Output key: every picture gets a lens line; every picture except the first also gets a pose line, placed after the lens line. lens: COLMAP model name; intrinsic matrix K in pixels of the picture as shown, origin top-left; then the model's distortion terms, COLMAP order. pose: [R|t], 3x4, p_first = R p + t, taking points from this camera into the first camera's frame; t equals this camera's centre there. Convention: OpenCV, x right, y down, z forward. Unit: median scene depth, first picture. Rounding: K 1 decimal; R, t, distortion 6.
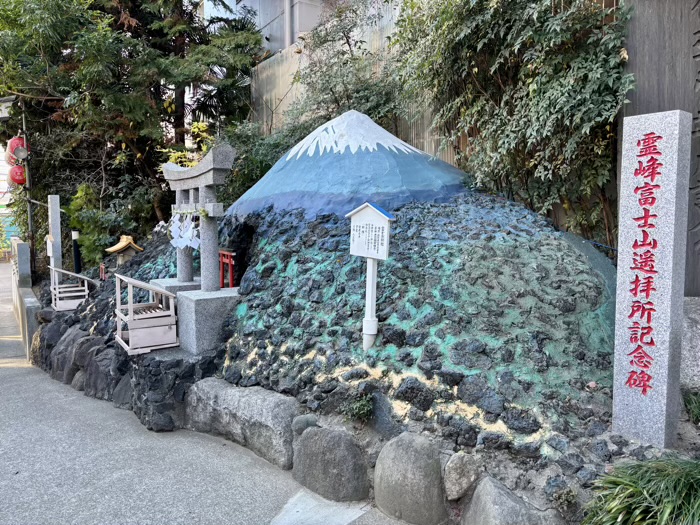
lens RADIAL K [[526.9, 0, 350.0], [0, 526.9, 262.5], [0, 0, 1]] dist [0.113404, -0.130538]
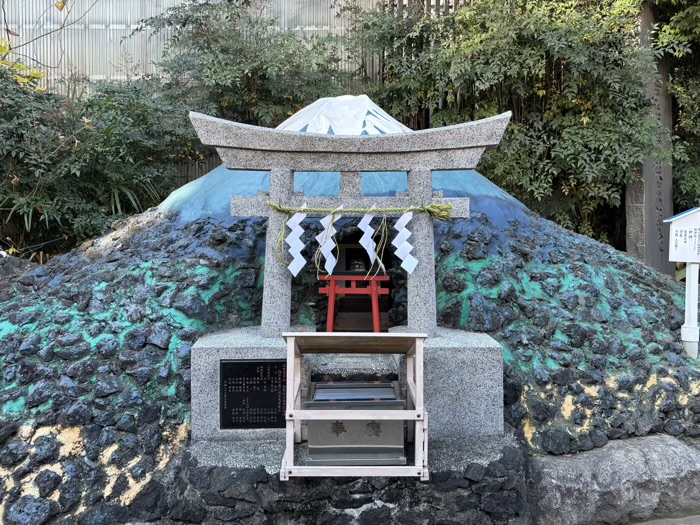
lens RADIAL K [[526.9, 0, 350.0], [0, 526.9, 262.5], [0, 0, 1]] dist [0.113404, -0.130538]
pose [[0.519645, -0.026071, 0.853984, -1.033226], [0.070304, 0.997449, -0.012328, -0.039035], [-0.851485, 0.066445, 0.520152, 0.912223]]
